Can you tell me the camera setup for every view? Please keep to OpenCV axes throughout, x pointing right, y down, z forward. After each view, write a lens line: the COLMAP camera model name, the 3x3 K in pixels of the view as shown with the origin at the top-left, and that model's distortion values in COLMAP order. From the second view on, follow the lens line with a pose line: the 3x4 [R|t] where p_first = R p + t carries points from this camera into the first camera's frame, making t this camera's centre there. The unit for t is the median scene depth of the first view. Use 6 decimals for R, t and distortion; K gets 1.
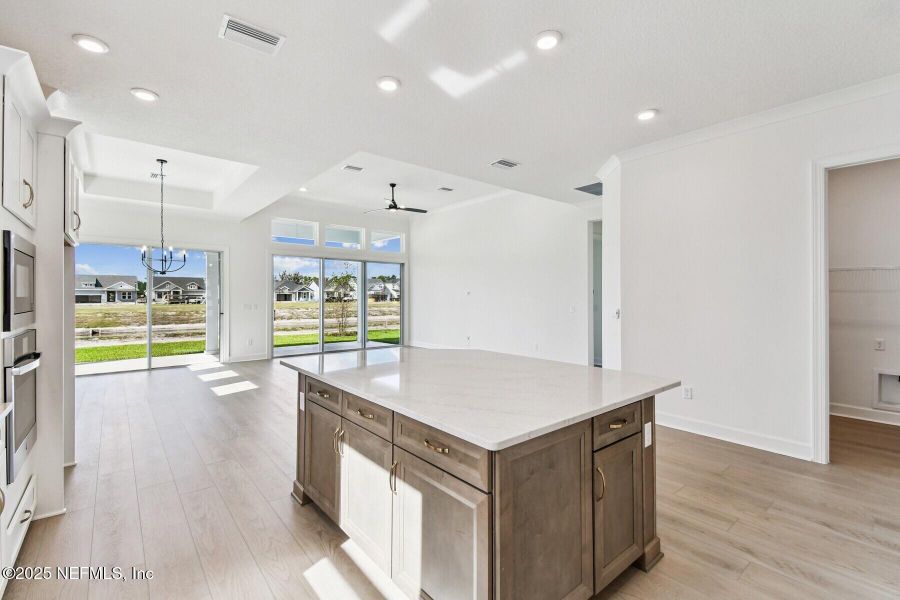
lens RADIAL K [[395.5, 0, 445.4], [0, 395.5, 295.5], [0, 0, 1]] dist [0.026877, -0.007811]
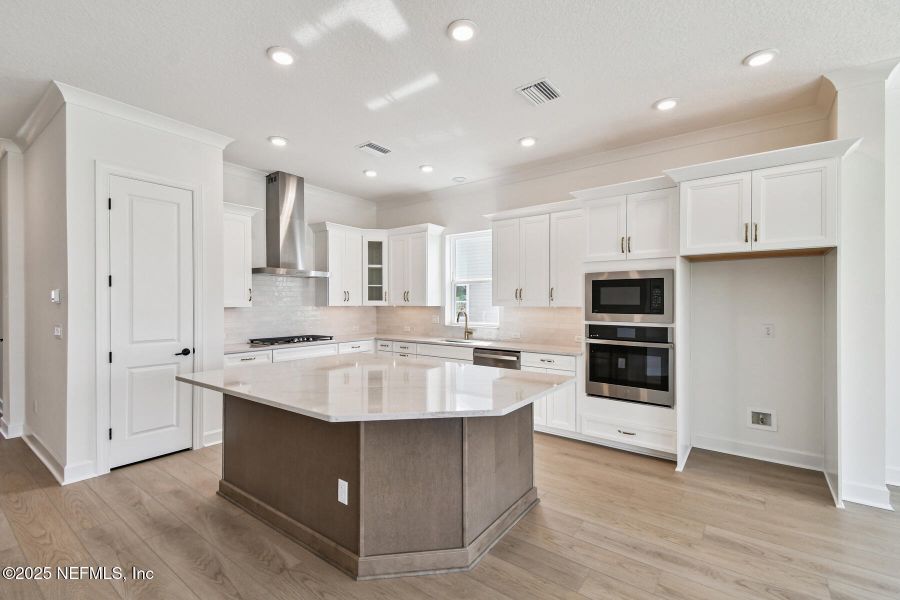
lens RADIAL K [[395.5, 0, 440.9], [0, 395.5, 303.3], [0, 0, 1]] dist [0.026877, -0.007811]
pose [[-0.973025, -0.001642, -0.230694, 0.004784], [-0.001693, 0.999999, 0.000023, -0.000103], [0.230694, 0.000413, -0.973026, 0.107778]]
